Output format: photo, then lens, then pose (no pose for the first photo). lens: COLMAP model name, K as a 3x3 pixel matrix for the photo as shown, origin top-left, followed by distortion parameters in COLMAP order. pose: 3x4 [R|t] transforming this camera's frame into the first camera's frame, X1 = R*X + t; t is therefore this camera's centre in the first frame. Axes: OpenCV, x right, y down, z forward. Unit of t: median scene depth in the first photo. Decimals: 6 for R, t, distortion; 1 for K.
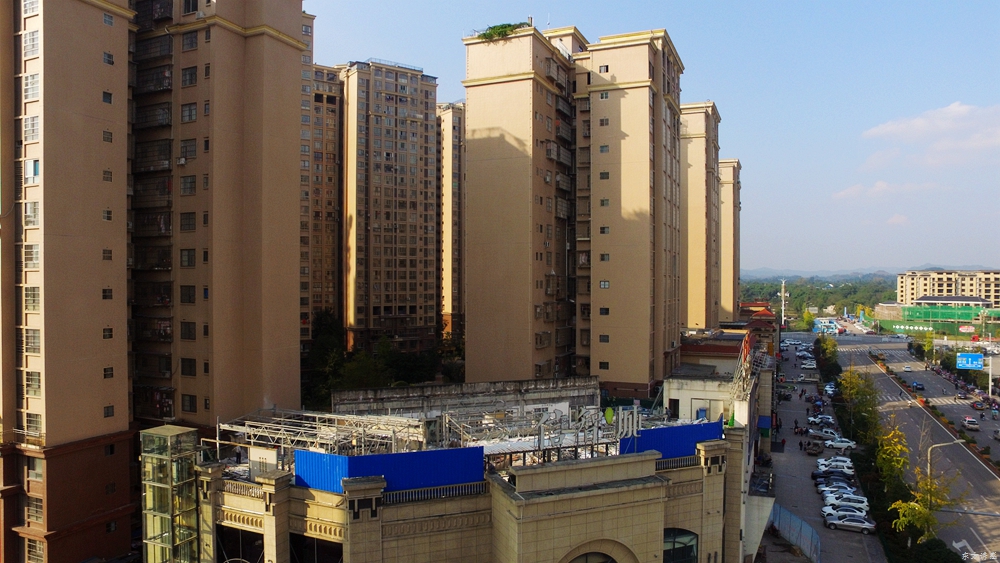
lens RADIAL K [[671.3, 0, 501.4], [0, 671.3, 287.5], [0, 0, 1]] dist [-0.128023, 0.095605]
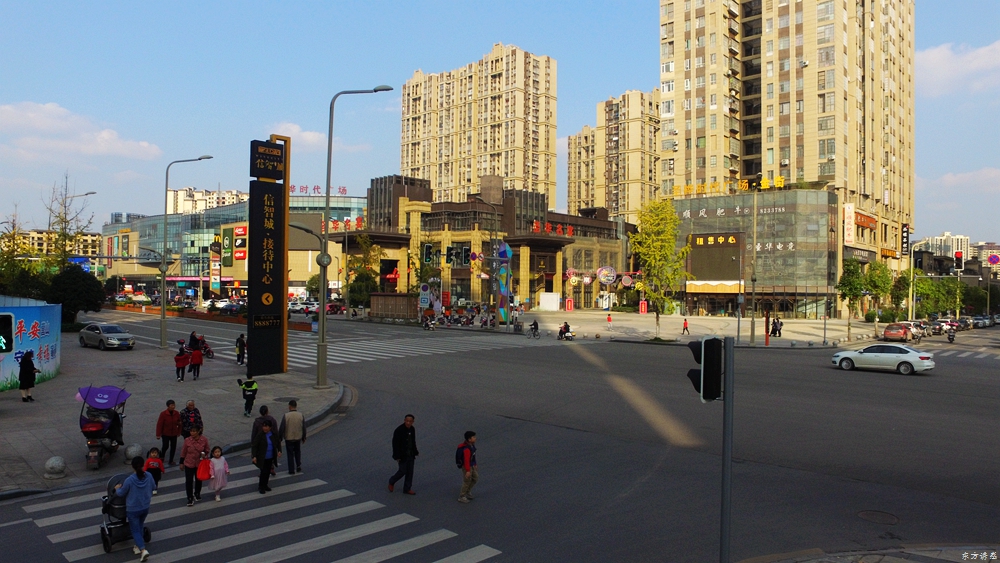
lens RADIAL K [[671.3, 0, 500.2], [0, 671.3, 288.9], [0, 0, 1]] dist [-0.128023, 0.095605]
pose [[0.339531, 0.000088, 0.940595, -0.018373], [-0.000342, 1.000000, 0.000031, 0.177088], [-0.940595, -0.000332, 0.339531, 0.013679]]
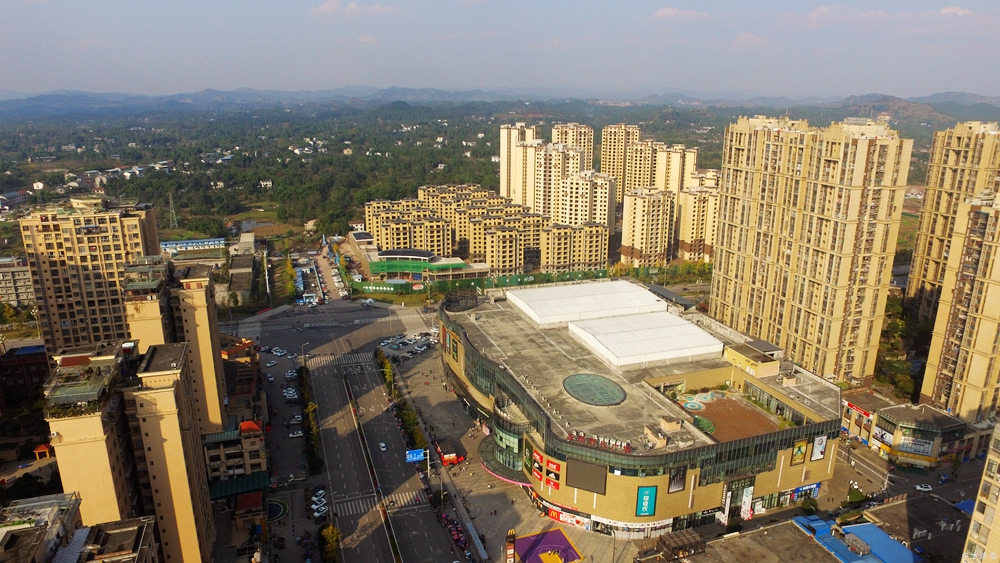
lens RADIAL K [[671.3, 0, 500.1], [0, 671.3, 288.5], [0, 0, 1]] dist [-0.128023, 0.095605]
pose [[0.741762, -0.186458, 0.644222, 0.068048], [0.003432, 0.961618, 0.274371, -0.662714], [-0.670655, -0.201307, 0.713931, 0.002241]]
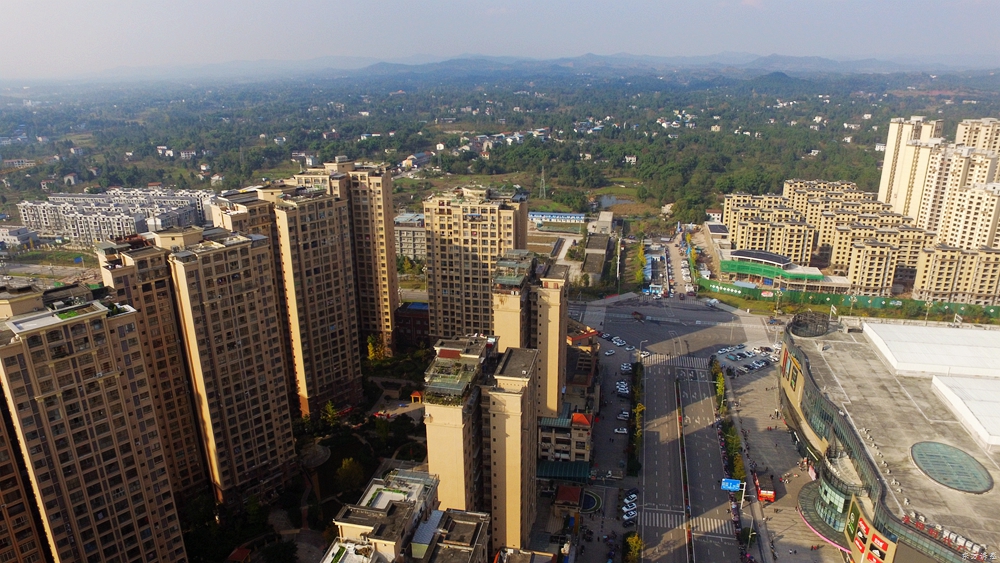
lens RADIAL K [[671.3, 0, 500.8], [0, 671.3, 287.4], [0, 0, 1]] dist [-0.128023, 0.095605]
pose [[0.978853, -0.075875, 0.189972, 0.069727], [0.012140, 0.948579, 0.316308, -0.785958], [-0.204203, -0.307313, 0.929441, -0.002033]]
